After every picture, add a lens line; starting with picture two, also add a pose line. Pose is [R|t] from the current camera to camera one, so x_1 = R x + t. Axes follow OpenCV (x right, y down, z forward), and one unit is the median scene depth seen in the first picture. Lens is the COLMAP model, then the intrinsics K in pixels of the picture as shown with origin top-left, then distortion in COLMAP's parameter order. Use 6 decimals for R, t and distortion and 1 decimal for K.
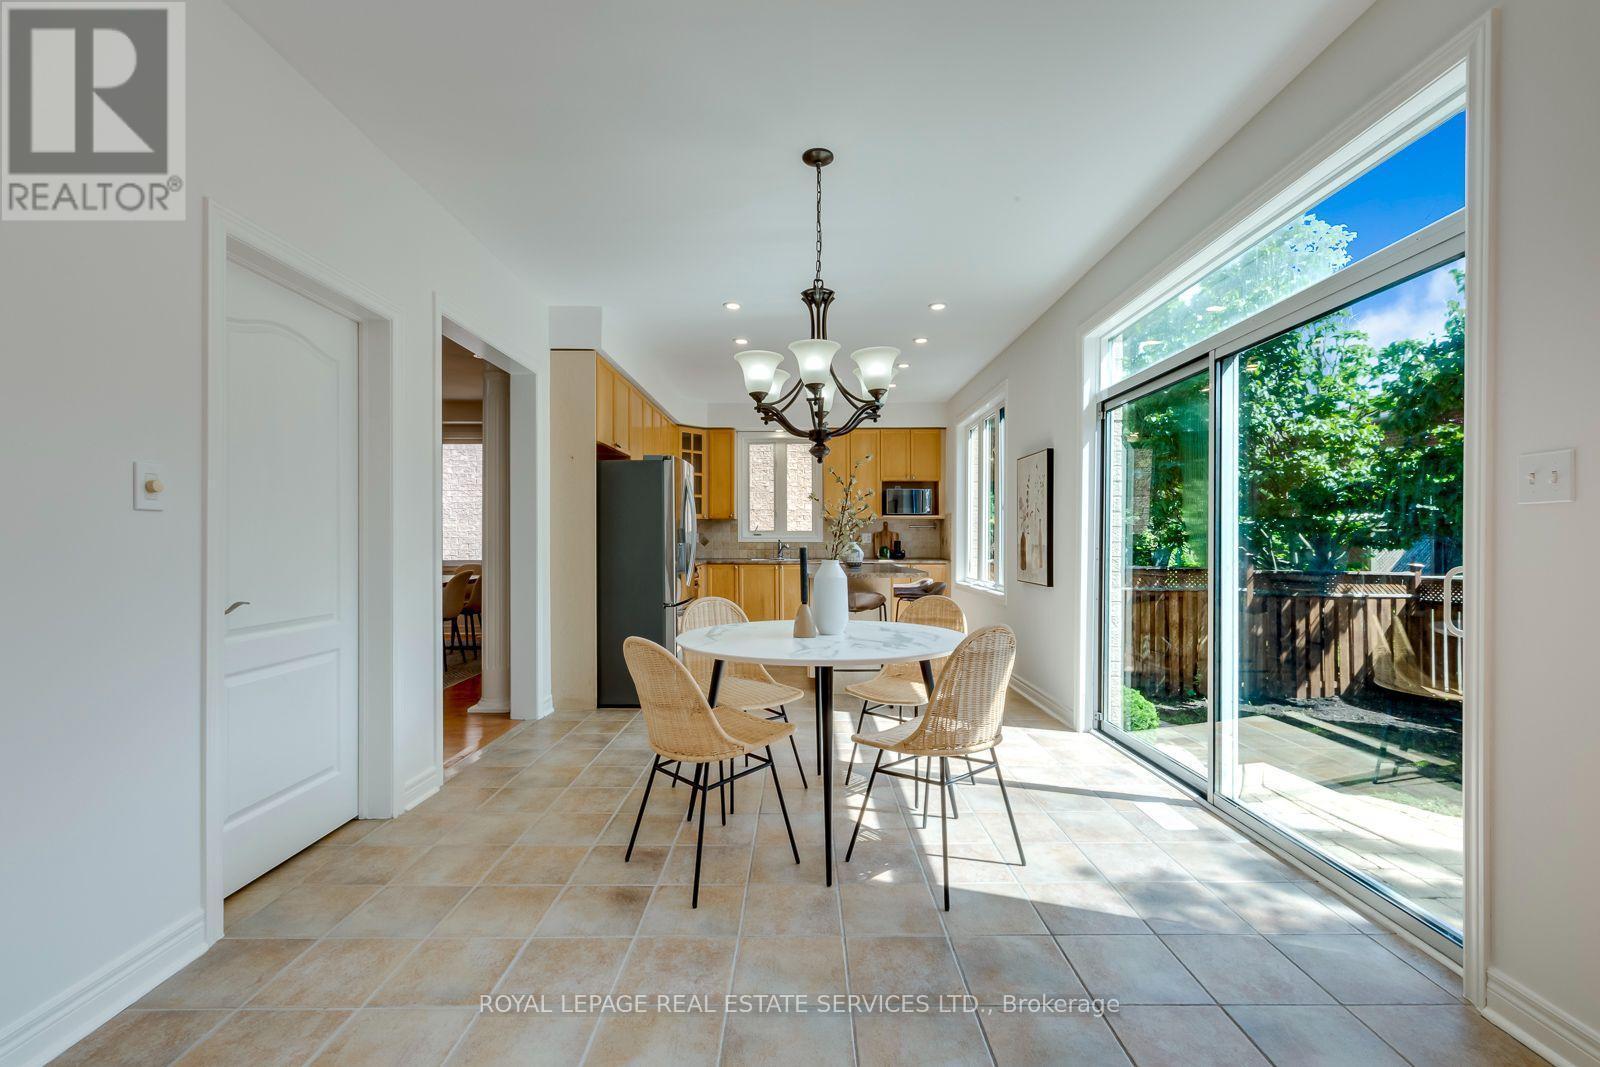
lens RADIAL K [[688.9, 0, 801.1], [0, 688.9, 536.7], [0, 0, 1]] dist [-0.000098, 0.000158]
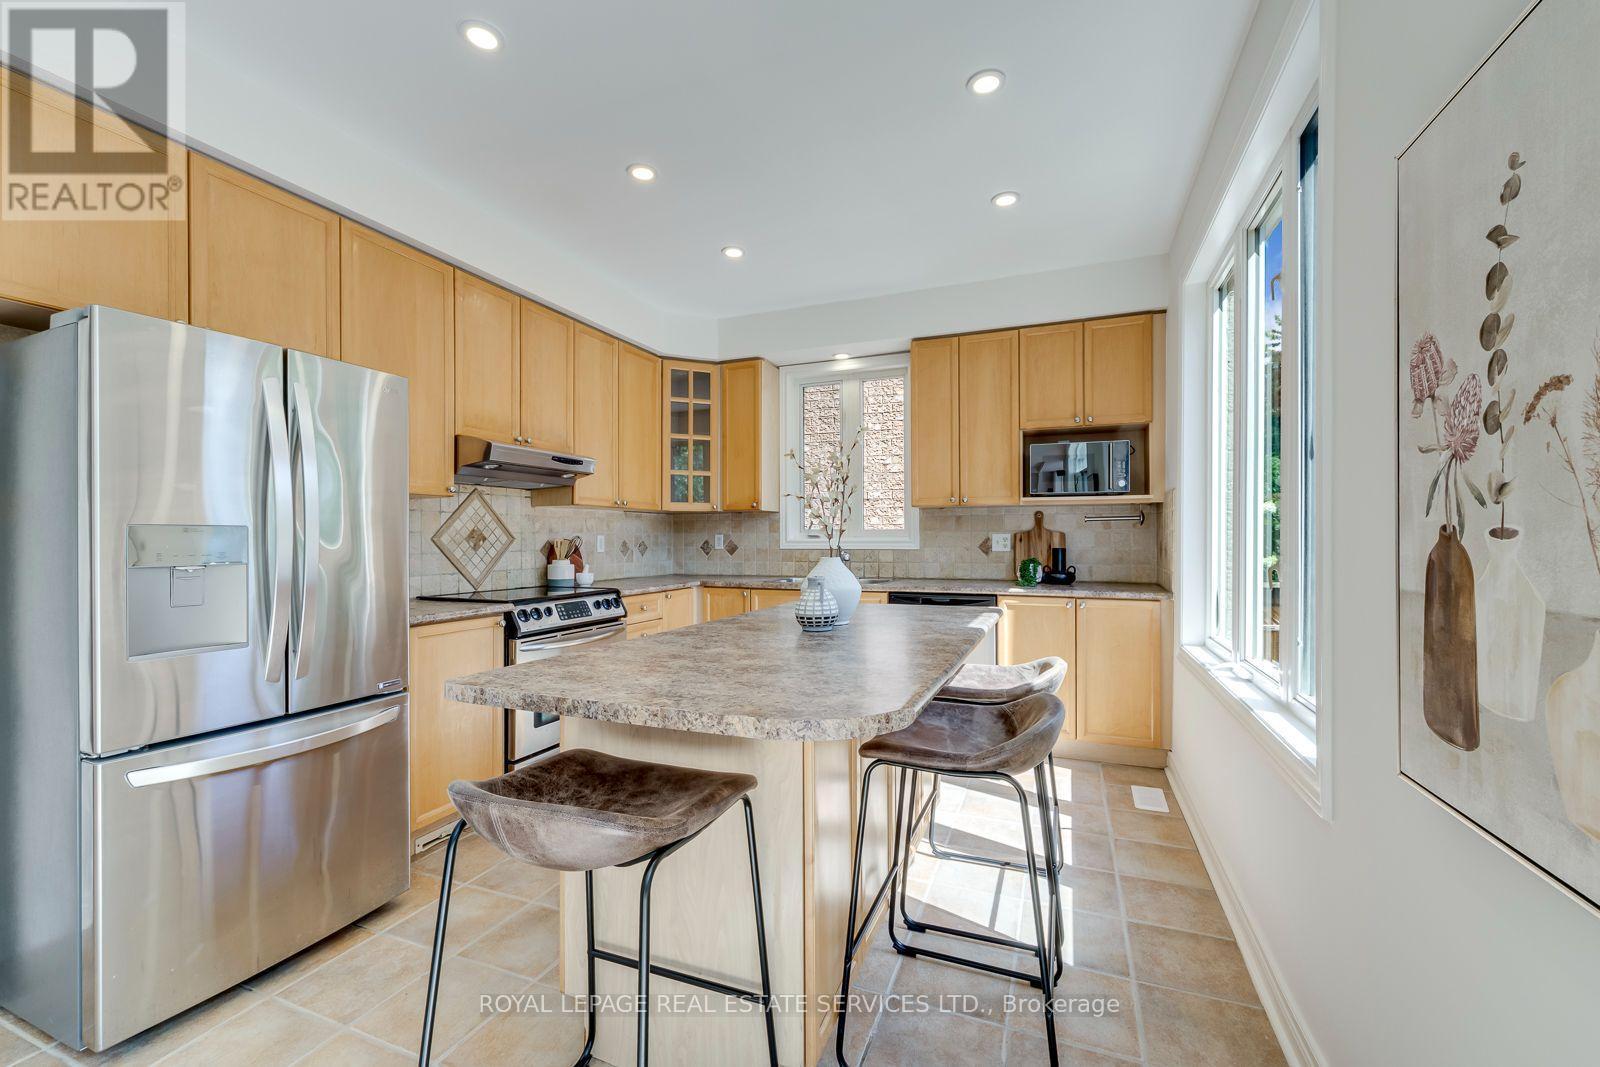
lens RADIAL K [[658.5, 0, 800.3], [0, 658.5, 539.6], [0, 0, 1]] dist [0.002068, 0.000190]
pose [[0.928265, -0.001624, -0.371916, 0.196338], [0.004231, 0.999972, 0.006193, -0.005462], [0.371896, -0.007323, 0.928246, 0.660551]]
